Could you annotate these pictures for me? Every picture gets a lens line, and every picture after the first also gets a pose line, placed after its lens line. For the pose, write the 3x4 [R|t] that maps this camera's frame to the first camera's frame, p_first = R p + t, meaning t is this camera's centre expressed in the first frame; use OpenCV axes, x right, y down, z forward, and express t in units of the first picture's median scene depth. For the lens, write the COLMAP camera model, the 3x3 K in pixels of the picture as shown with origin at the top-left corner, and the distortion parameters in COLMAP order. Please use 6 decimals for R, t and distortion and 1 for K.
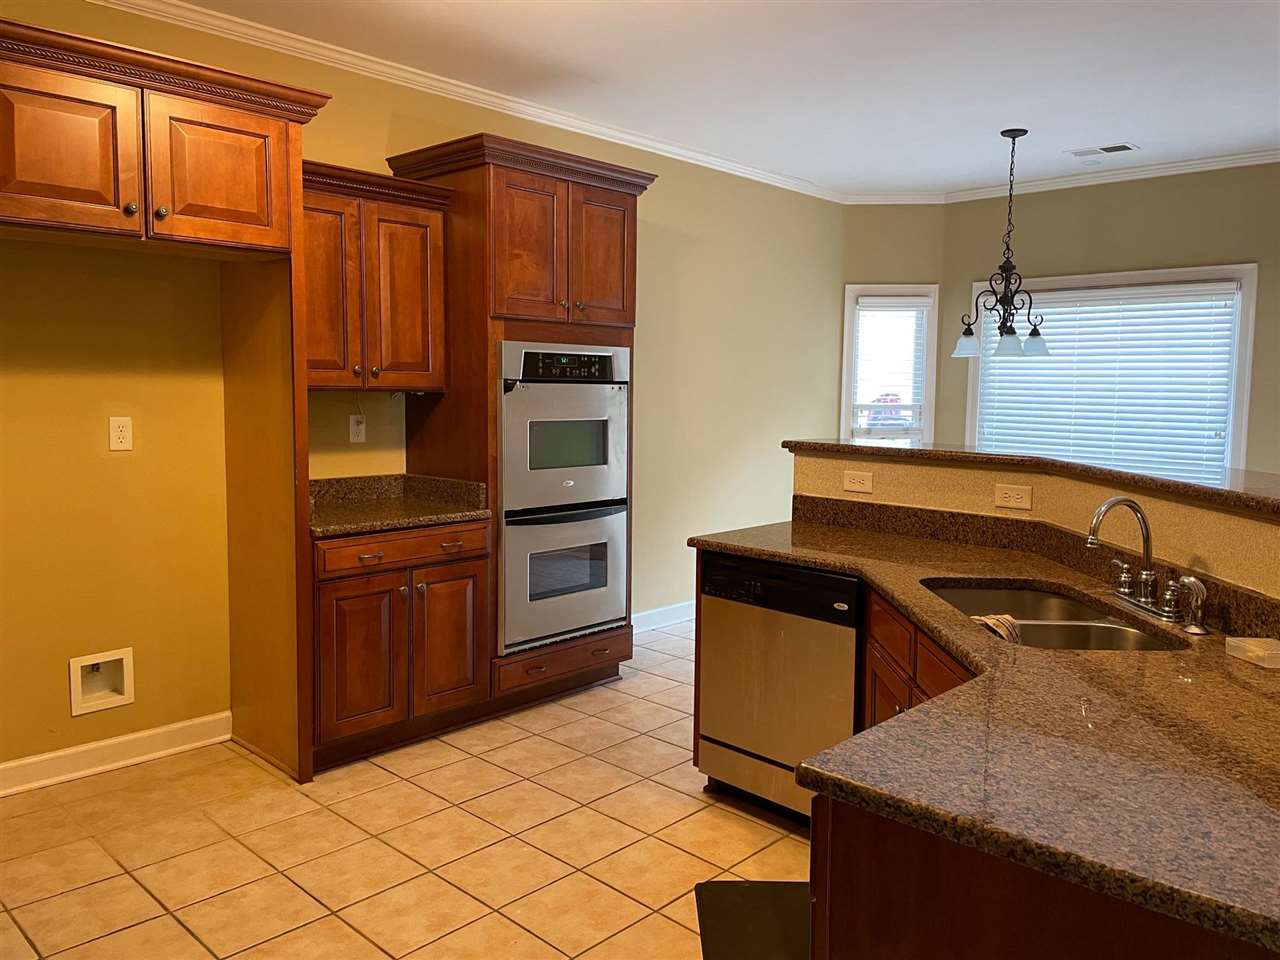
lens RADIAL K [[960.8, 0, 640.6], [0, 960.8, 469.2], [0, 0, 1]] dist [0.053452, -0.057081]
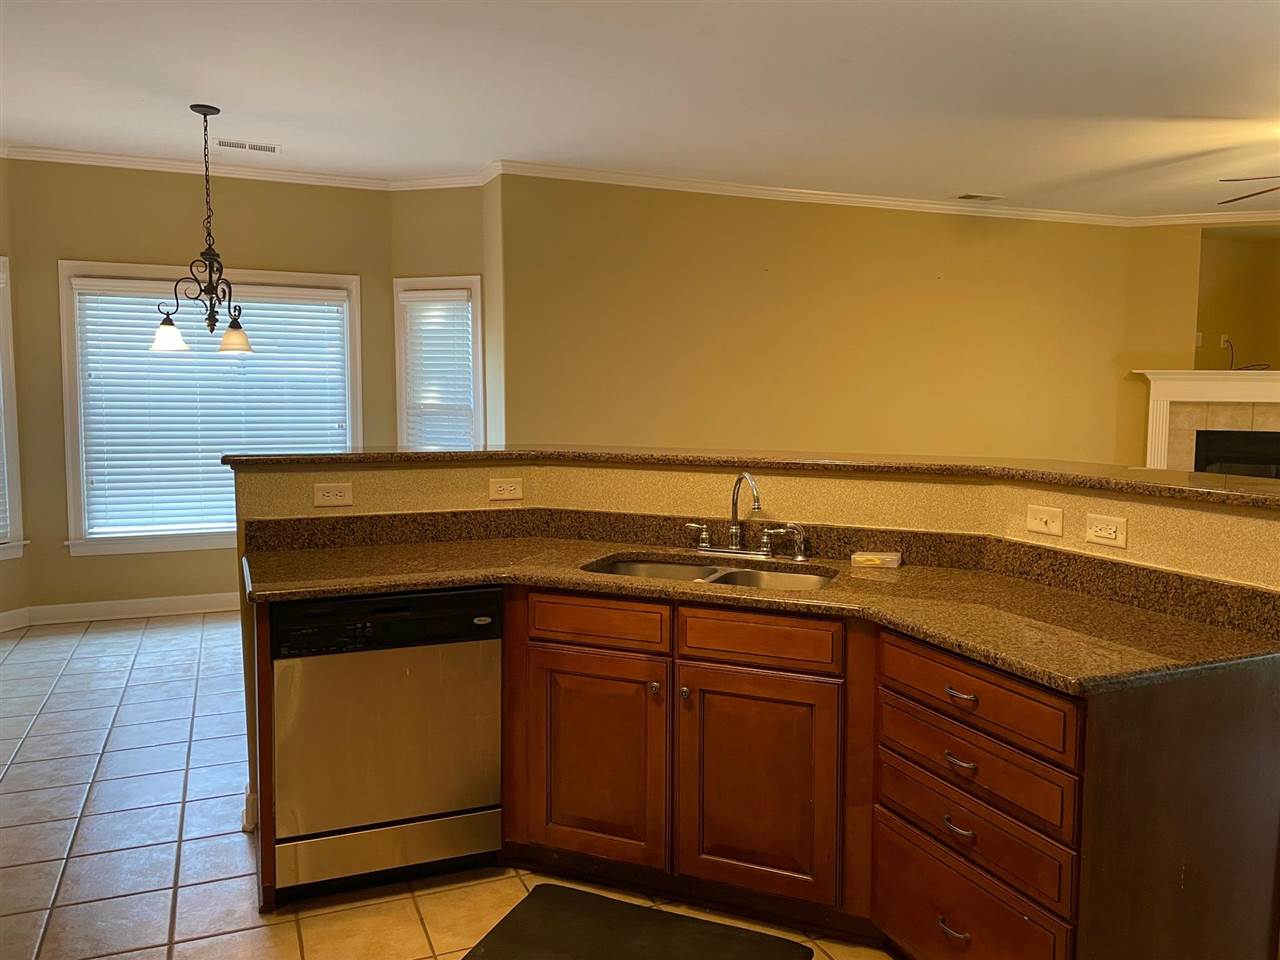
lens RADIAL K [[960.8, 0, 659.0], [0, 960.8, 468.3], [0, 0, 1]] dist [0.053452, -0.057081]
pose [[0.375720, -0.086506, 0.922687, -0.464510], [0.078047, 0.995050, 0.061510, -0.041065], [-0.923441, 0.048902, 0.380612, 0.365855]]
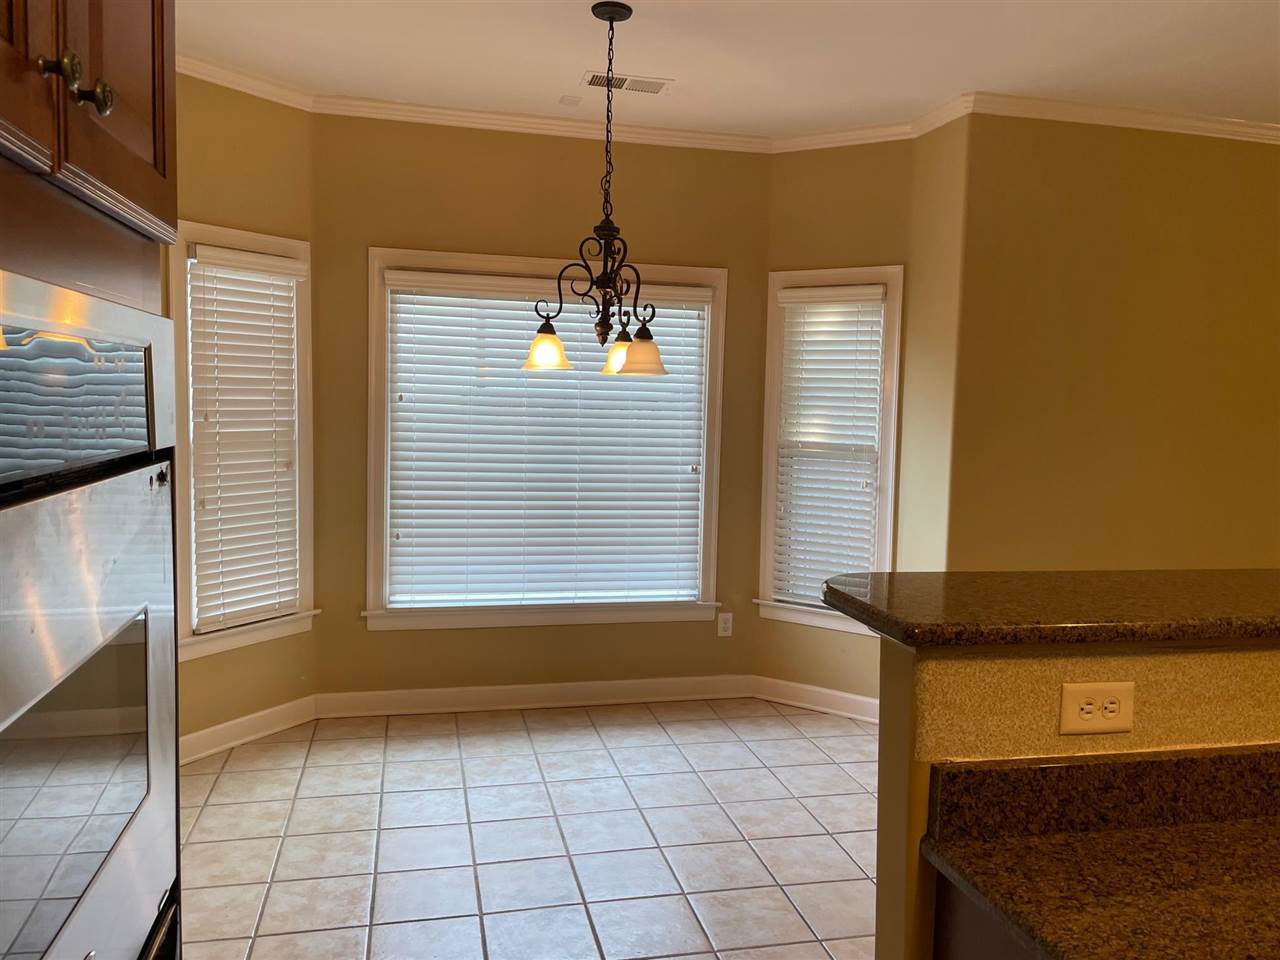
lens RADIAL K [[960.8, 0, 646.4], [0, 960.8, 476.6], [0, 0, 1]] dist [0.053452, -0.057081]
pose [[0.536184, -0.068471, 0.841320, -0.200397], [0.054277, 0.997439, 0.046585, -0.107803], [-0.842354, 0.020686, 0.538527, 0.901854]]
